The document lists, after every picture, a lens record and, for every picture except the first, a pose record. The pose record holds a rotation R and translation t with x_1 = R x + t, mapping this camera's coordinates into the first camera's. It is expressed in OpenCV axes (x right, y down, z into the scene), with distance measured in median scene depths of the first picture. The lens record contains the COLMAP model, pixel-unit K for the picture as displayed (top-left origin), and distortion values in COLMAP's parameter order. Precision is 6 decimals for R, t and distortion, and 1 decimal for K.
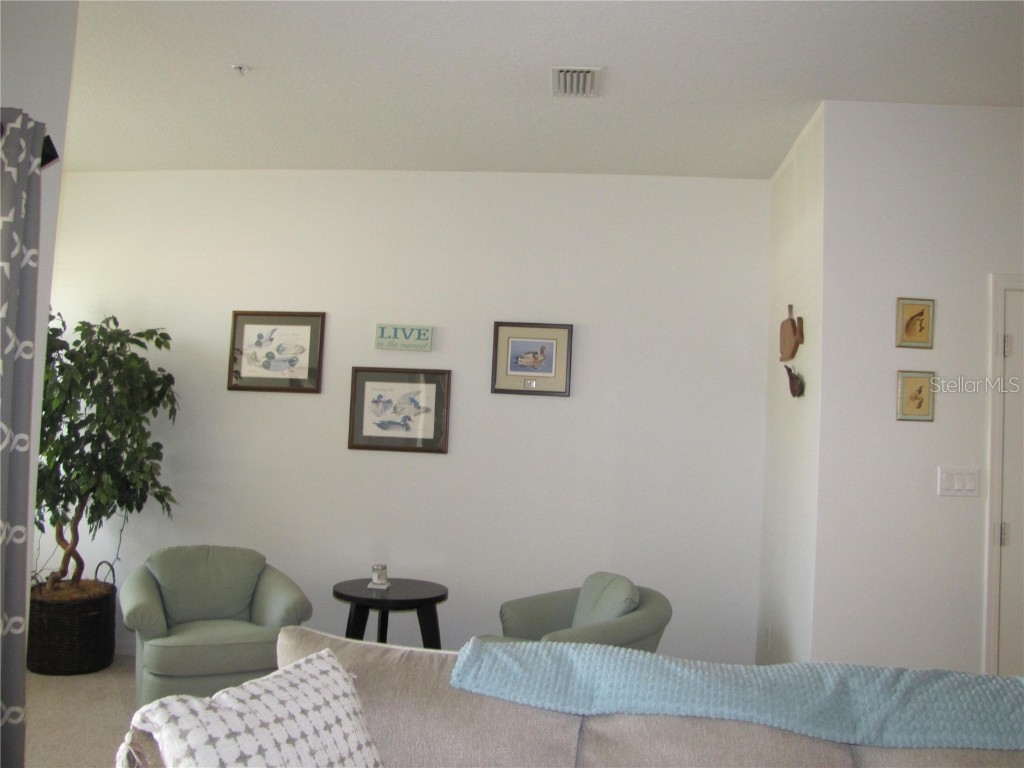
lens RADIAL K [[882.3, 0, 512.0], [0, 882.3, 384.0], [0, 0, 1]] dist [-0.106225, 0.006679]
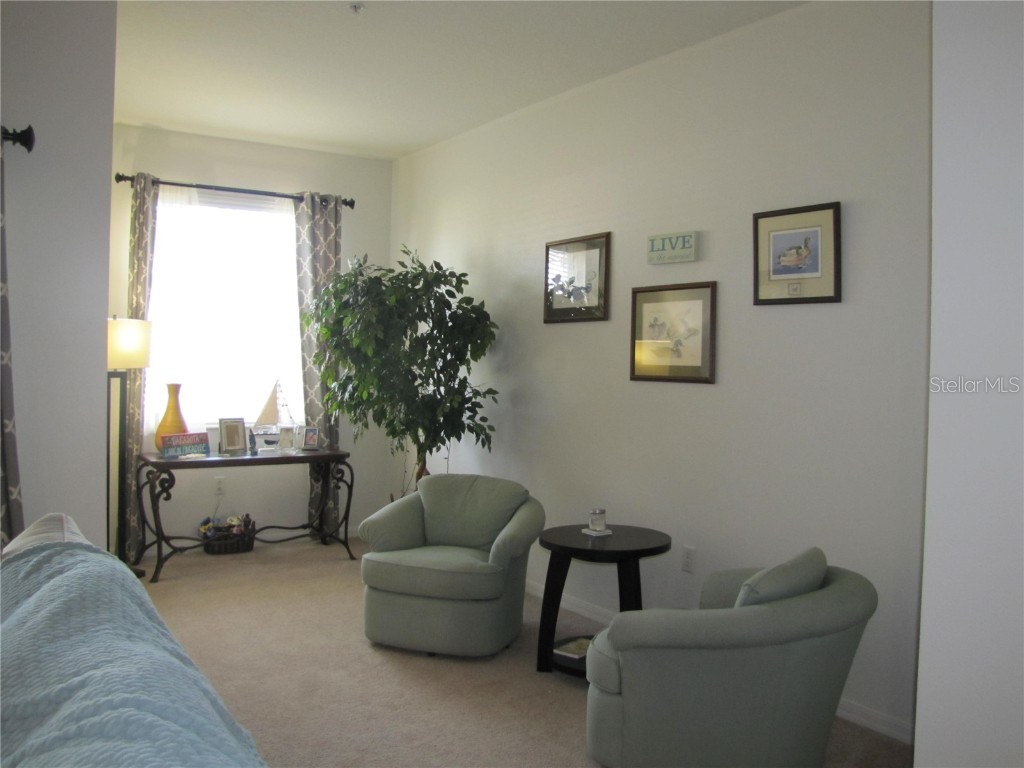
lens RADIAL K [[882.3, 0, 512.0], [0, 882.3, 384.0], [0, 0, 1]] dist [-0.106225, 0.006679]
pose [[0.642625, -0.009962, -0.766116, 0.426682], [0.048512, 0.998438, 0.027709, 0.047157], [0.764644, -0.054972, 0.642104, 0.332551]]
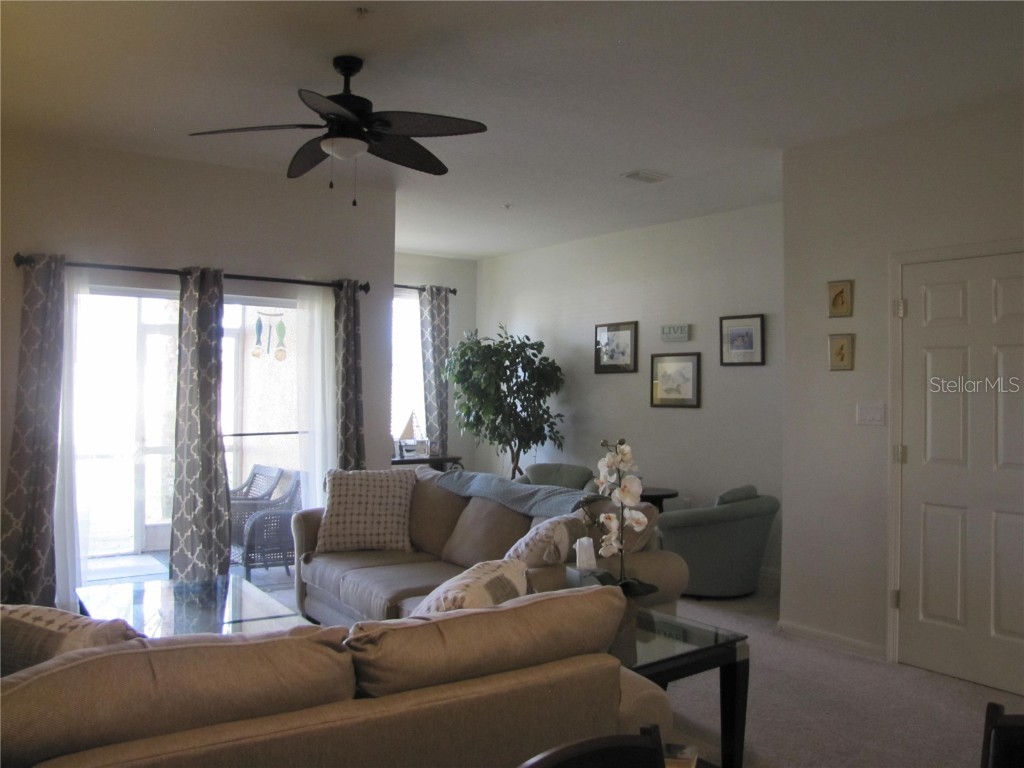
lens RADIAL K [[882.3, 0, 512.0], [0, 882.3, 384.0], [0, 0, 1]] dist [-0.106225, 0.006679]
pose [[0.666990, -0.043661, -0.743786, 0.815951], [0.053987, 0.998490, -0.010200, 0.035793], [0.743108, -0.033351, 0.668340, -0.224367]]
